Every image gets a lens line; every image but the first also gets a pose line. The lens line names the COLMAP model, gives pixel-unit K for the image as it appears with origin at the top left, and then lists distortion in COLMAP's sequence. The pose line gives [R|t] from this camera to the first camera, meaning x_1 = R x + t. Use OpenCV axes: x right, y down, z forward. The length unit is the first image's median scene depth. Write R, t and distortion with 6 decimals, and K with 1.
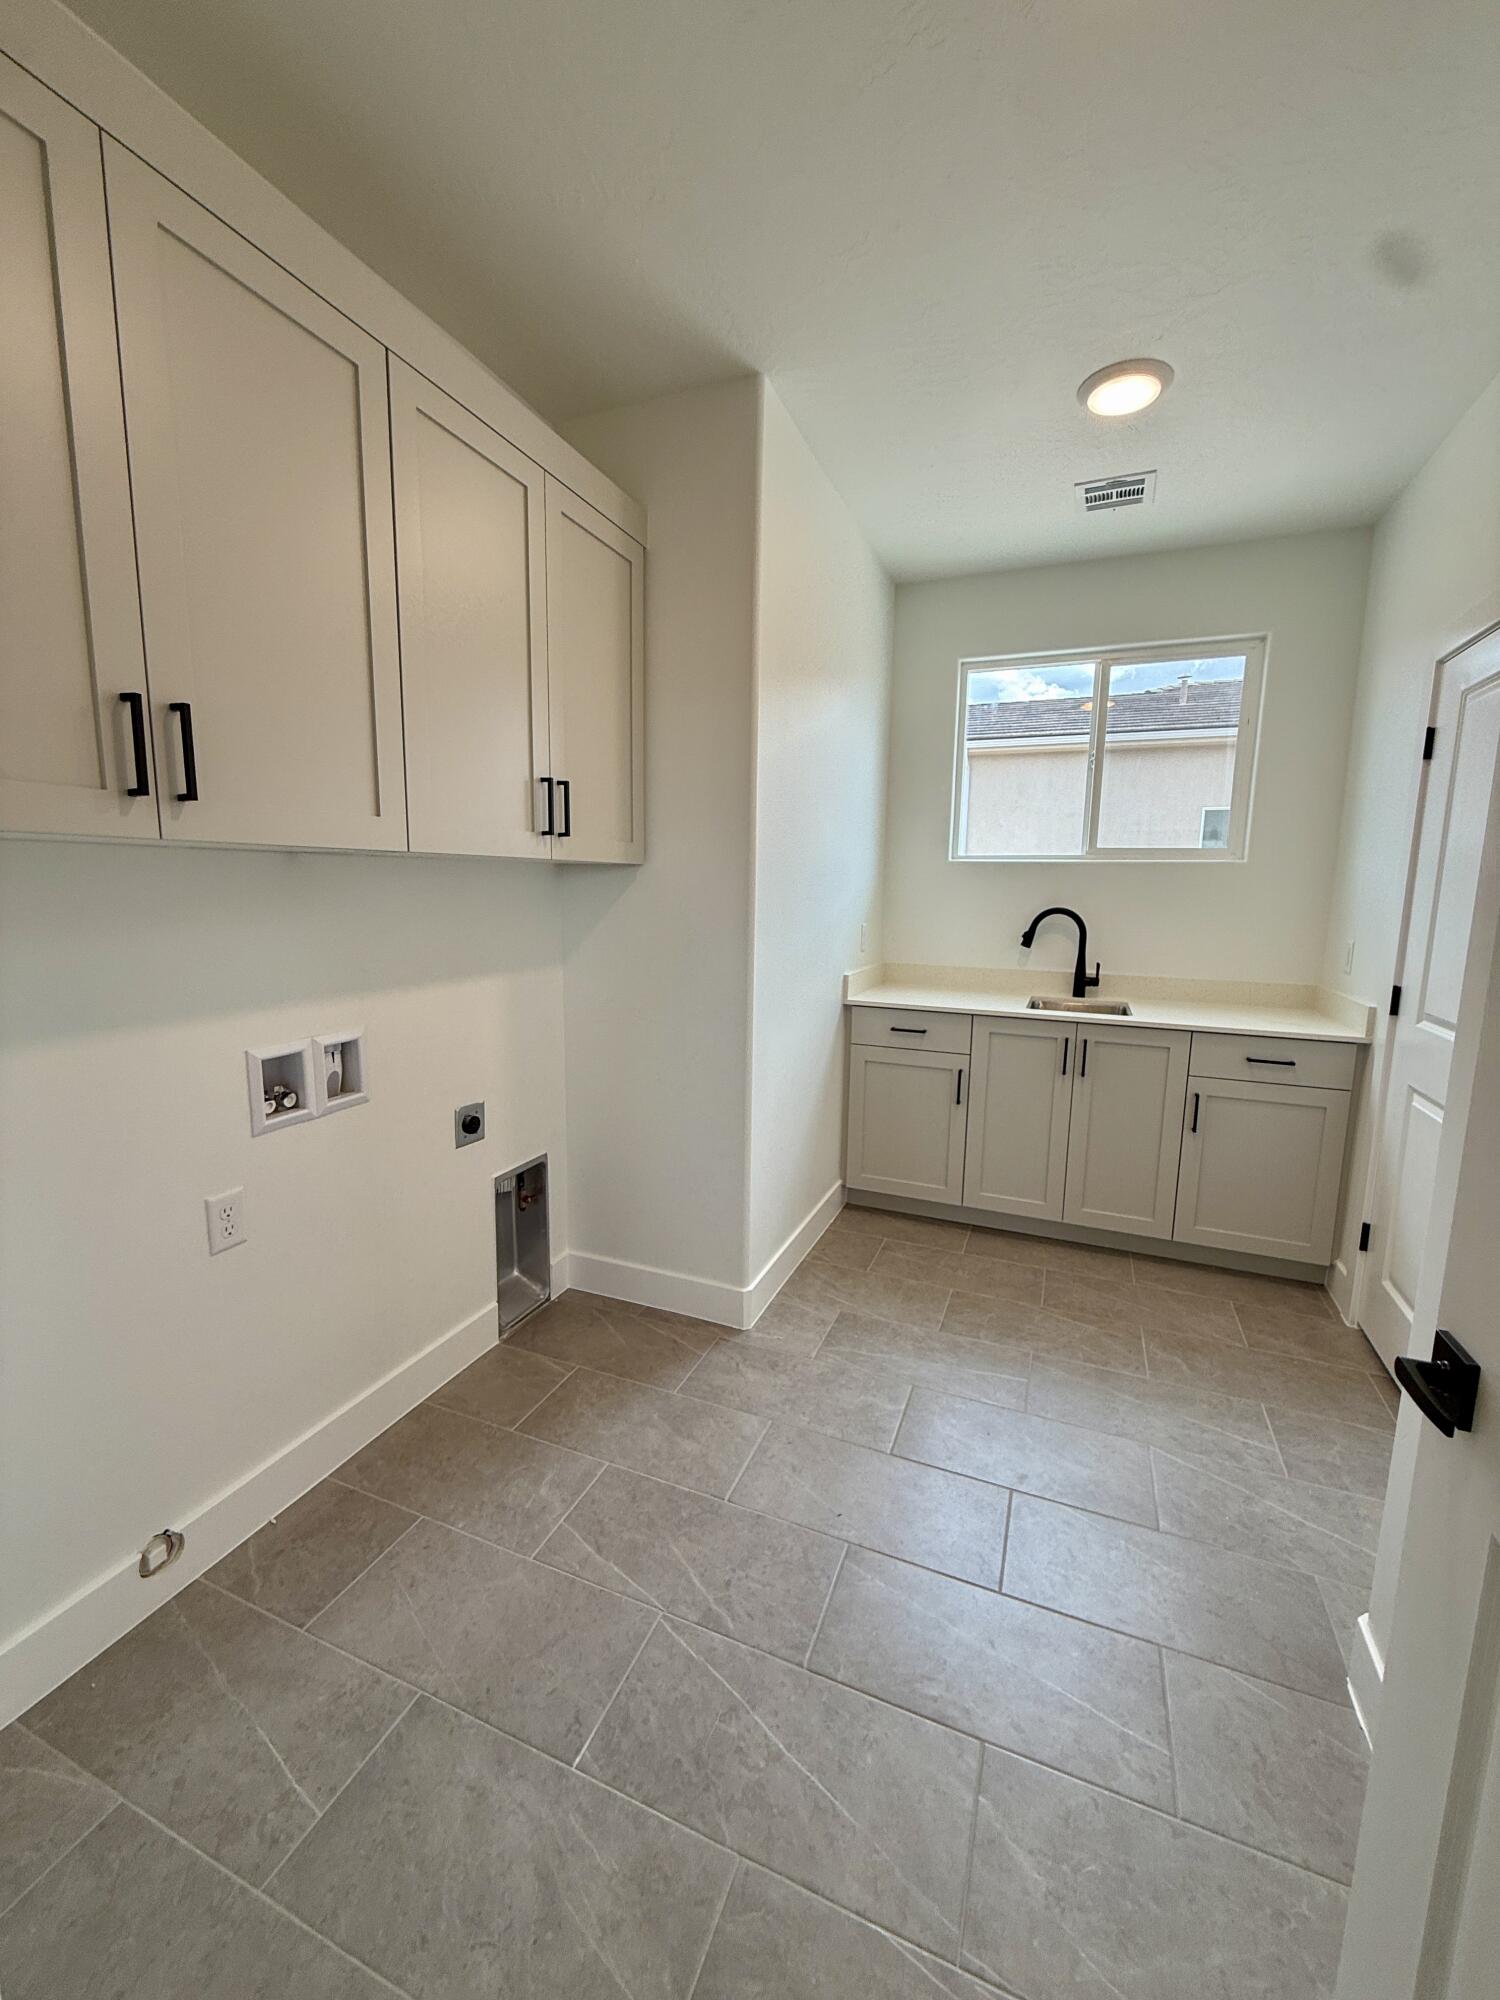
lens RADIAL K [[793.4, 0, 750.0], [0, 793.4, 1000.0], [0, 0, 1]] dist [0.000378, 0.000108]
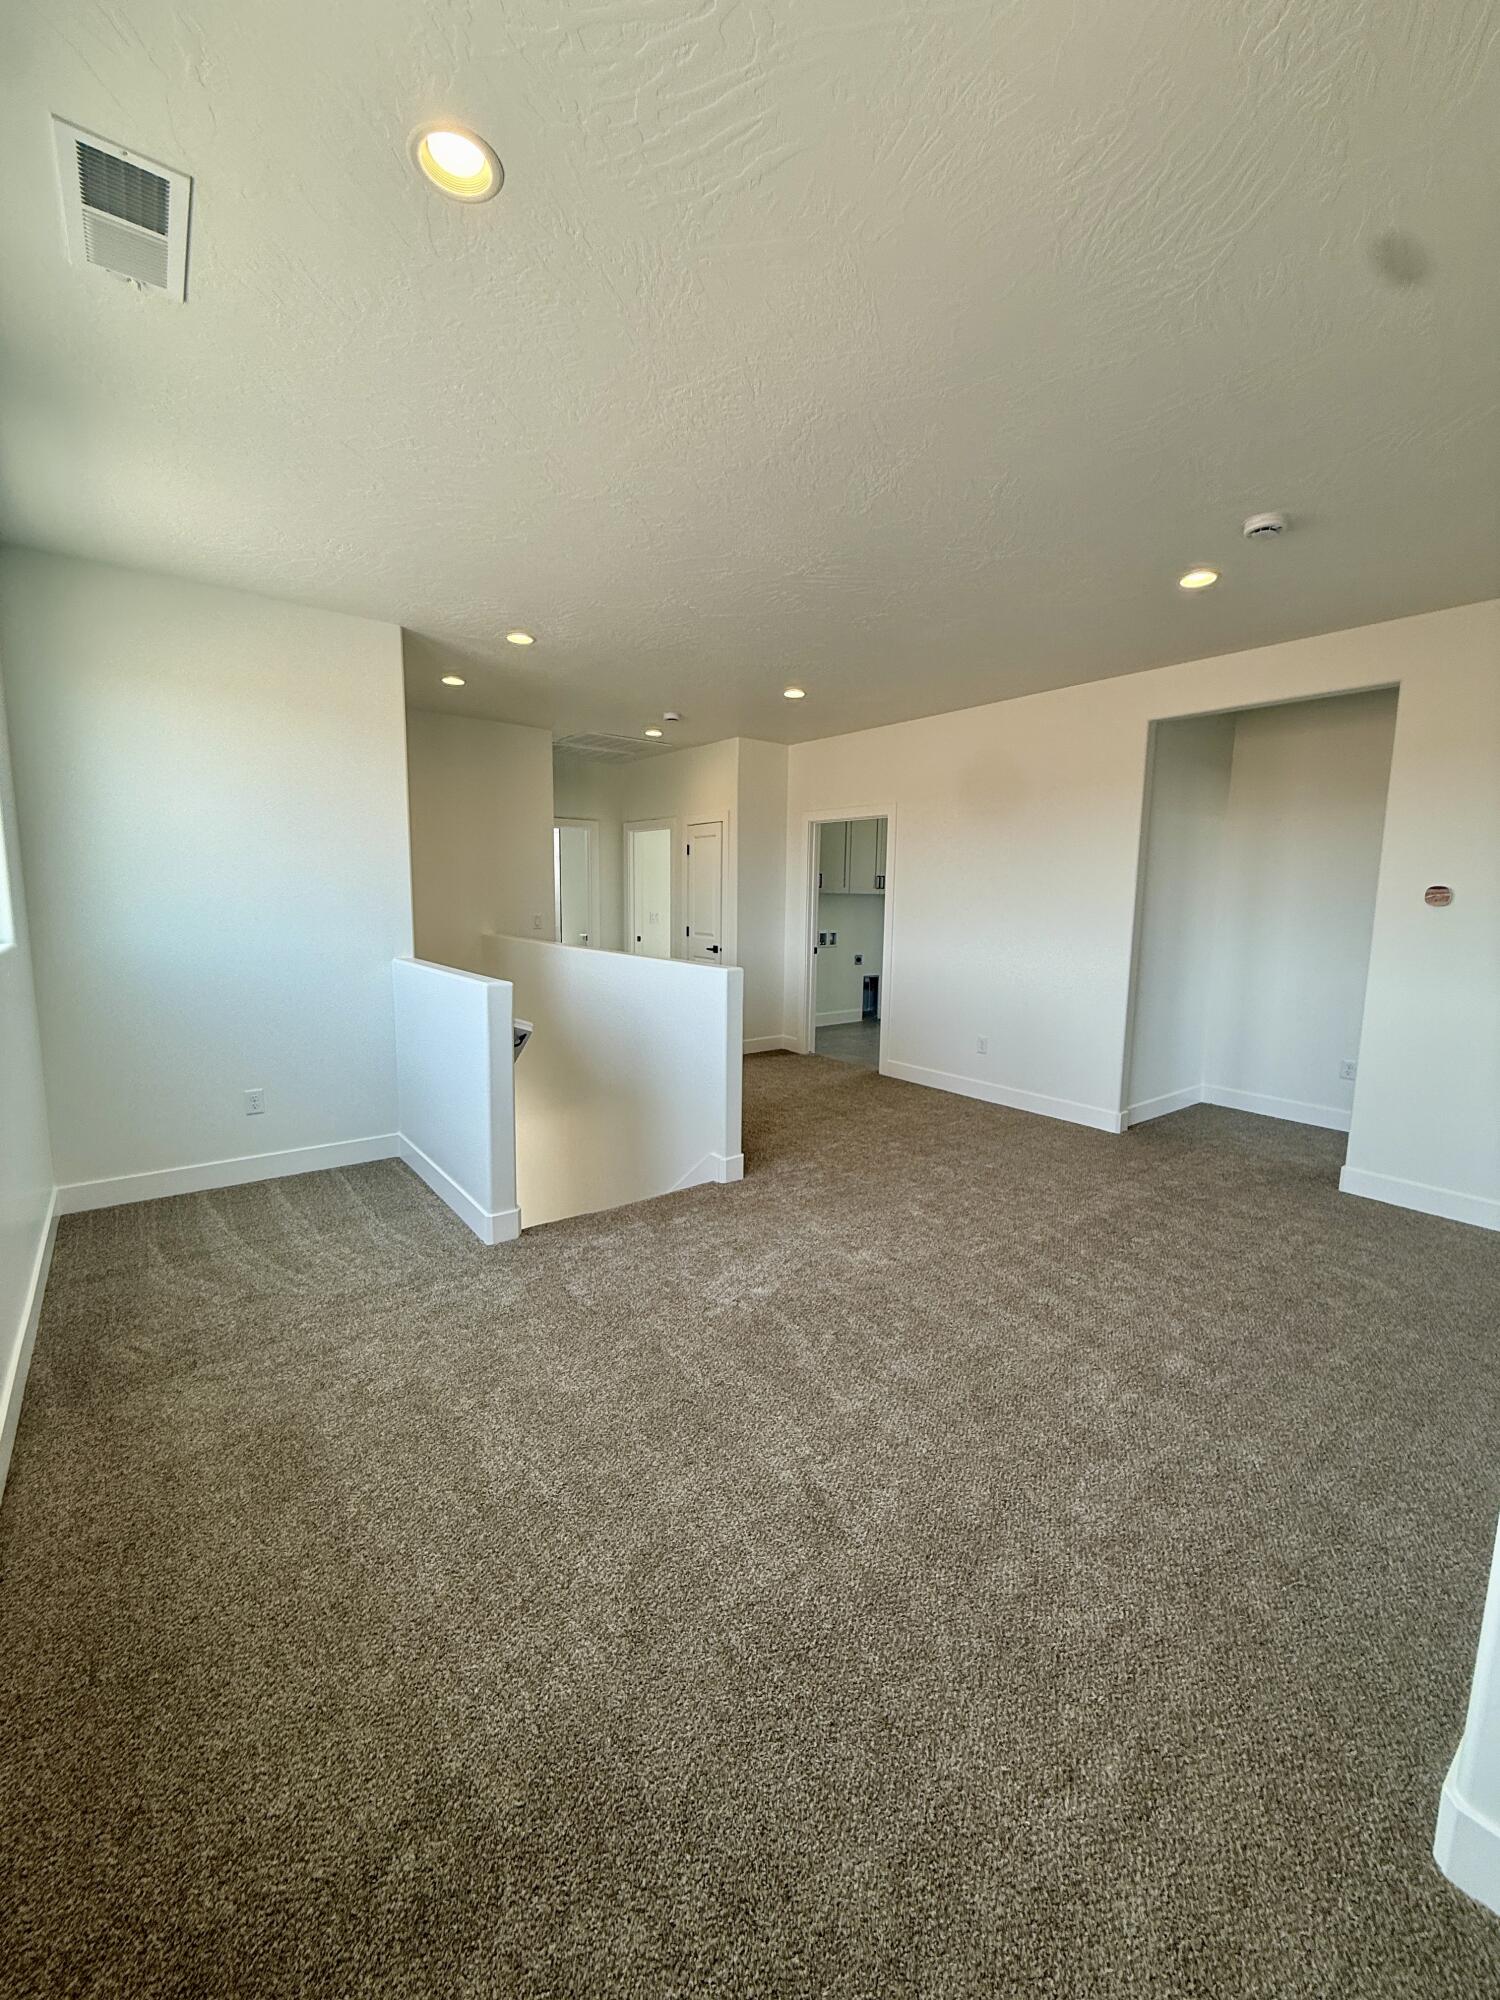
lens RADIAL K [[797.7, 0, 750.0], [0, 797.7, 1000.0], [0, 0, 1]] dist [0.000209, 0.000036]
pose [[0.866943, 0.062121, -0.494521, 1.429281], [-0.071466, 0.997443, 0.000012, 0.485303], [0.493257, 0.035331, 0.869166, -3.354295]]
